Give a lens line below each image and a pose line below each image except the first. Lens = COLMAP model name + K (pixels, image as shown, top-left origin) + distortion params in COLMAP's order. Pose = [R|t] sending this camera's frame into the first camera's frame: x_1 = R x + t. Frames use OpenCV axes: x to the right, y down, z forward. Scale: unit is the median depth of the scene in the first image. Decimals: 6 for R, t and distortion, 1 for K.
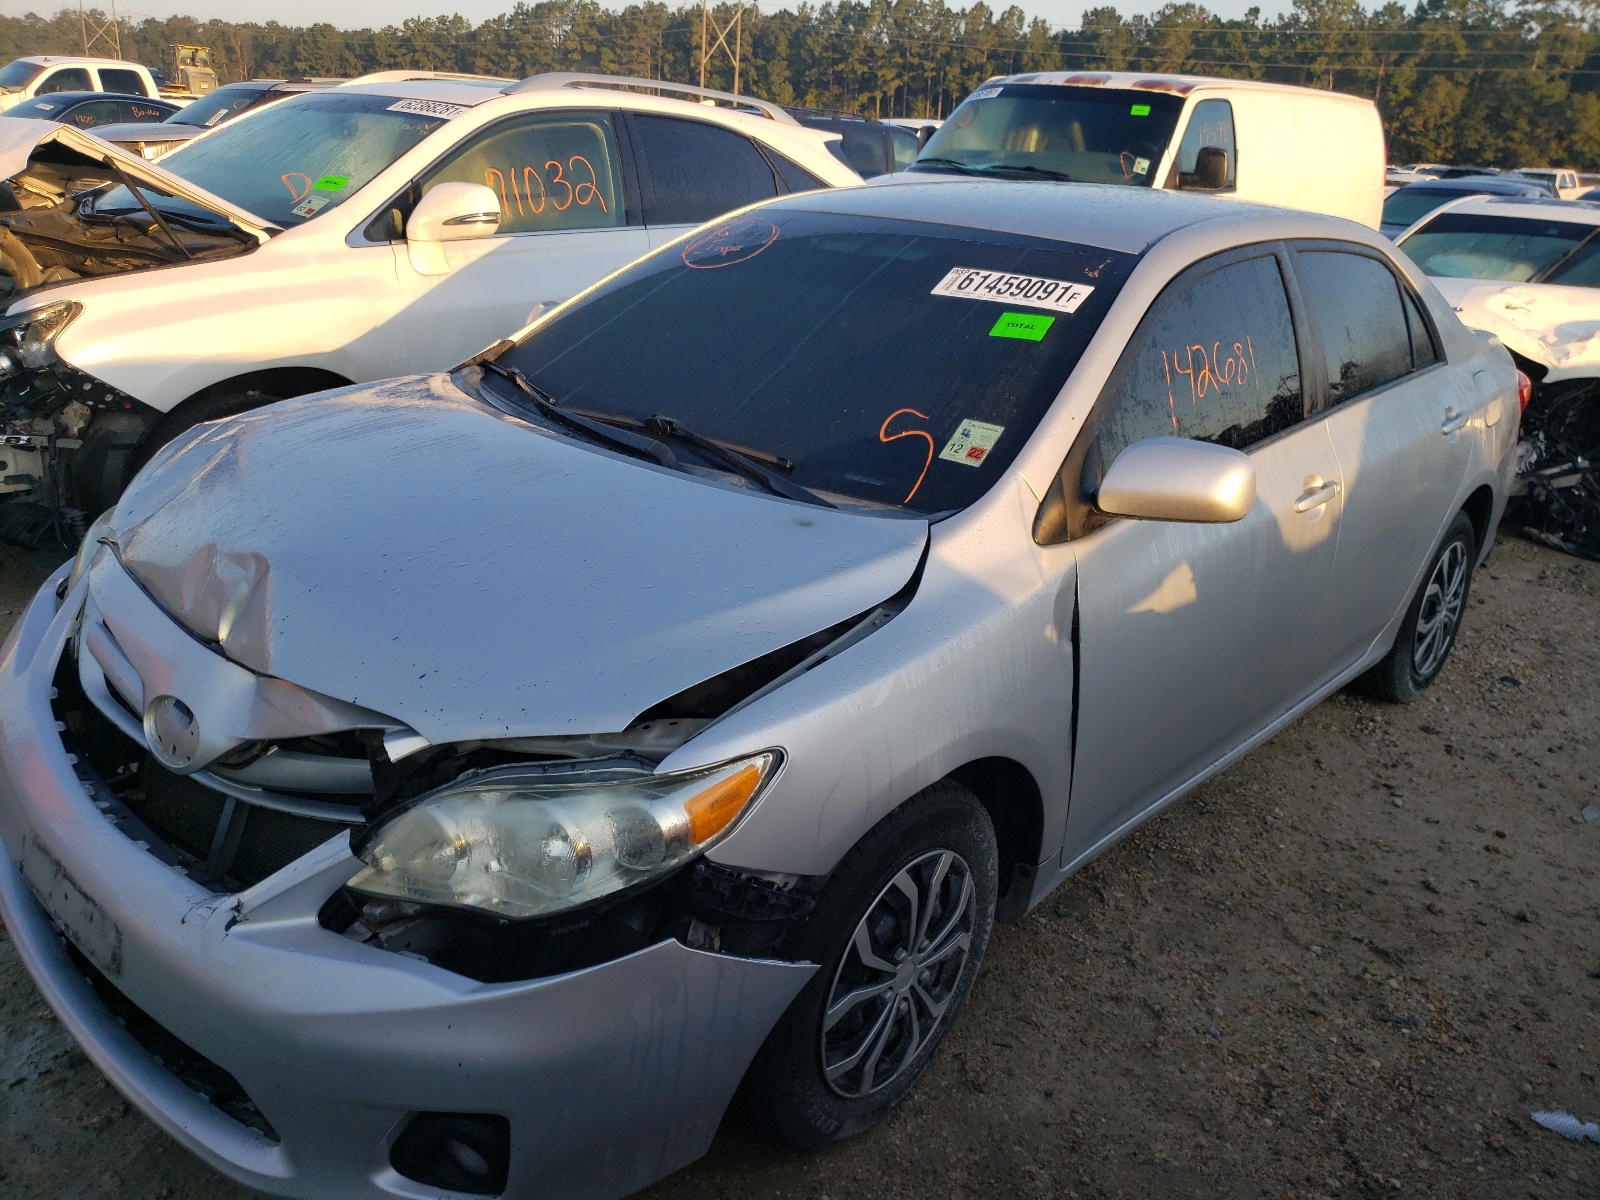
lens RADIAL K [[1388.3, 0, 800.0], [0, 1388.3, 600.0], [0, 0, 1]] dist [0.006881, 0.025056]
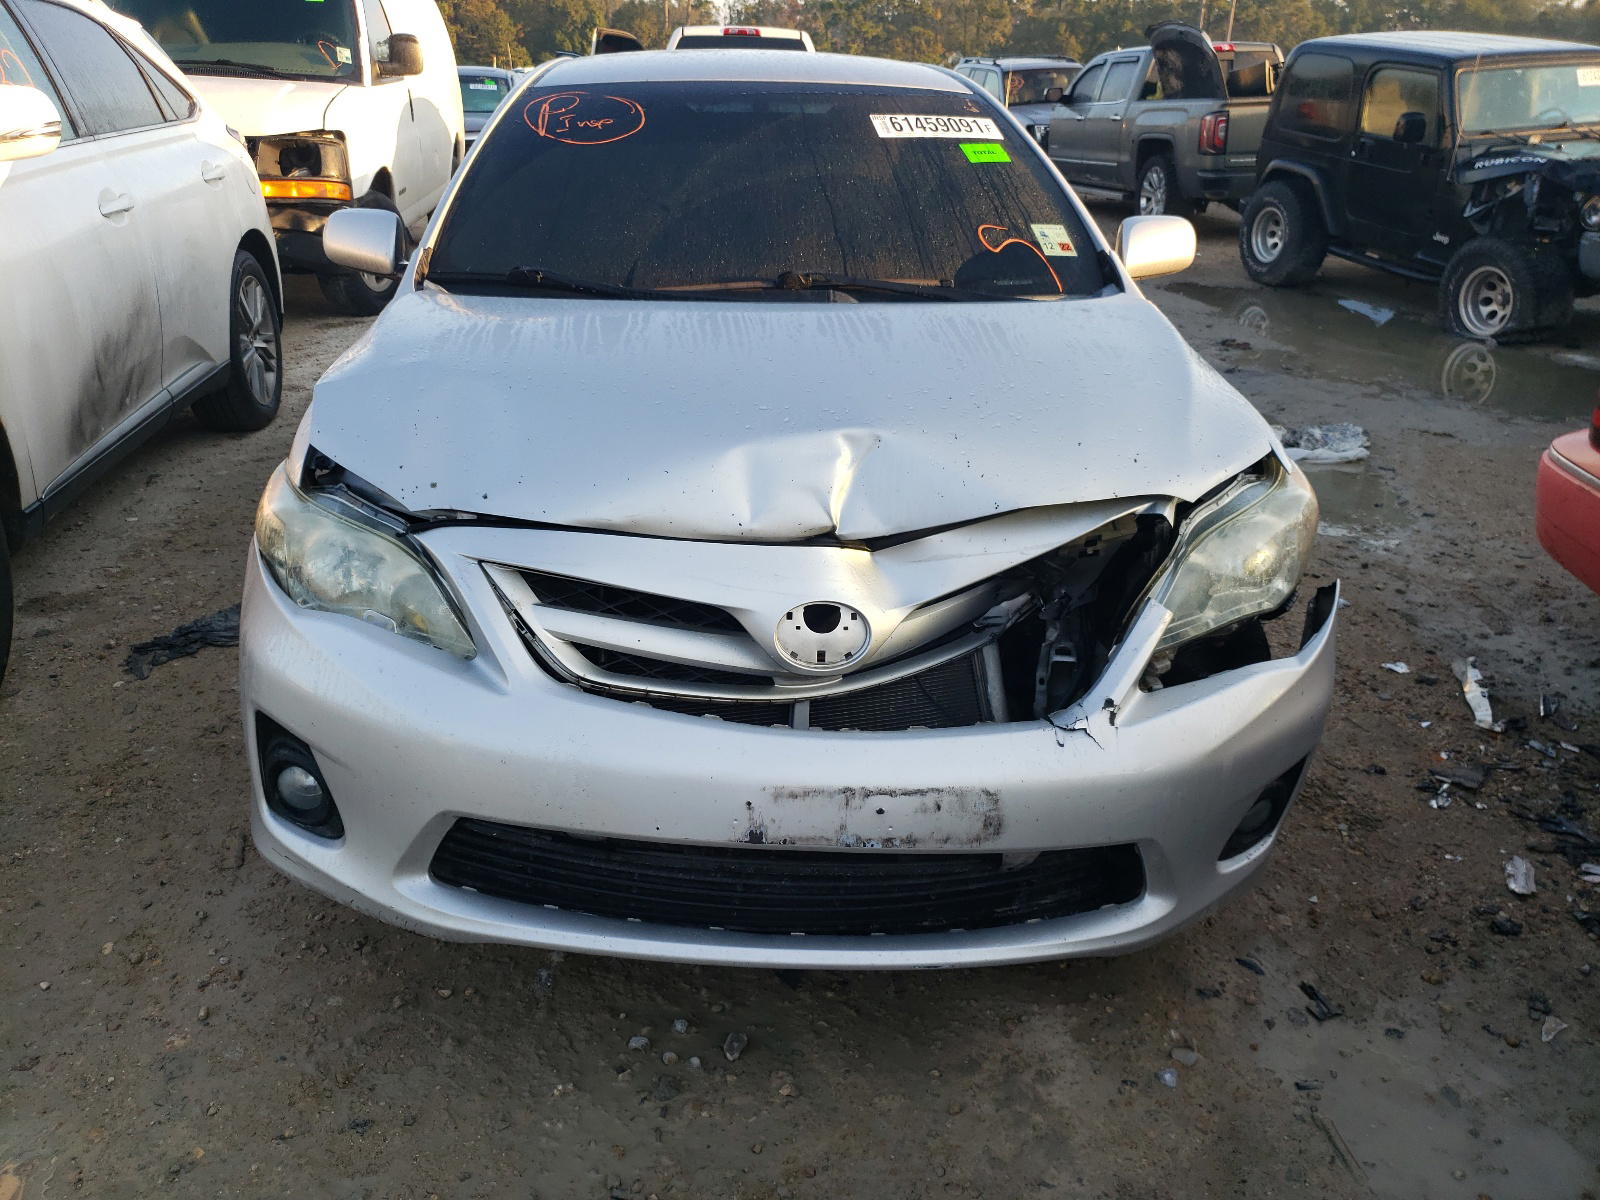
lens RADIAL K [[1388.3, 0, 800.0], [0, 1388.3, 600.0], [0, 0, 1]] dist [0.006881, 0.025056]
pose [[0.636377, -0.316915, 0.703270, -1.014680], [0.274379, 0.945079, 0.177601, -0.091822], [-0.720930, 0.079942, 0.688381, 0.322708]]
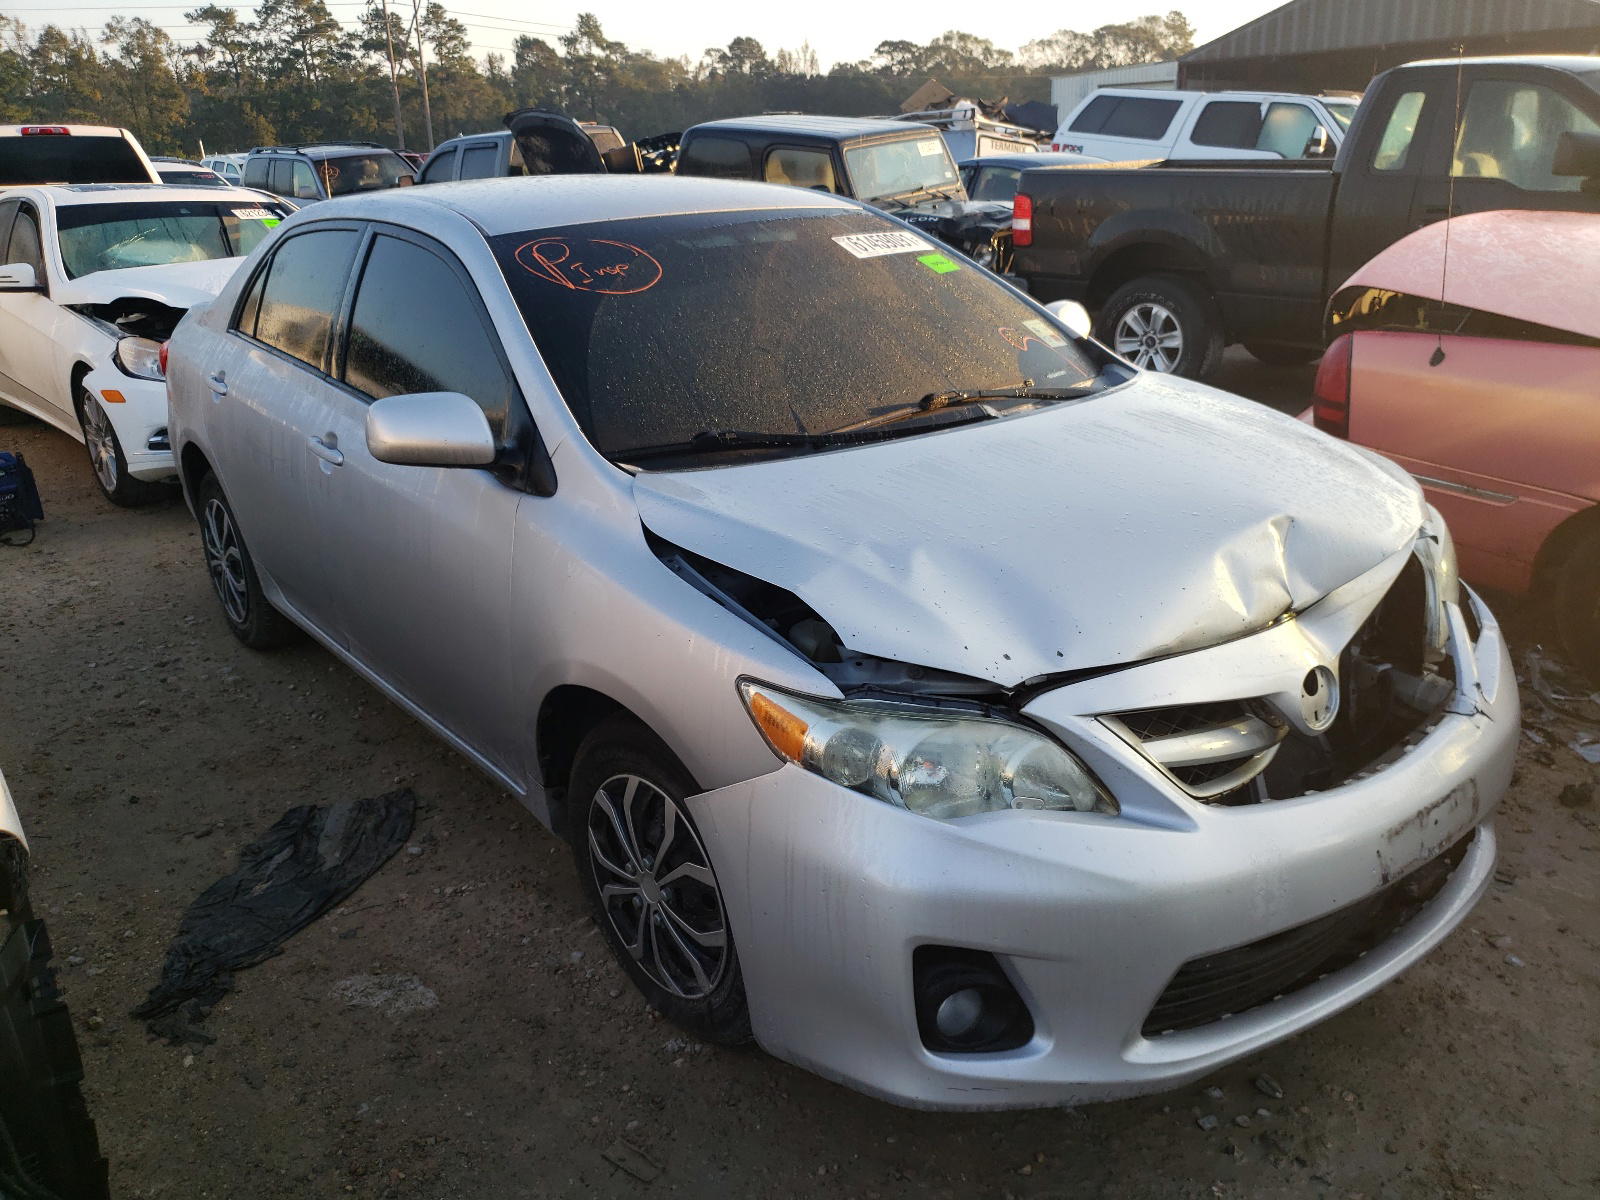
lens RADIAL K [[1388.3, 0, 800.0], [0, 1388.3, 600.0], [0, 0, 1]] dist [0.006881, 0.025056]
pose [[0.042865, -0.375247, 0.925933, -1.317868], [0.356886, 0.871389, 0.336620, -0.445161], [-0.933164, 0.316024, 0.171272, 1.073462]]
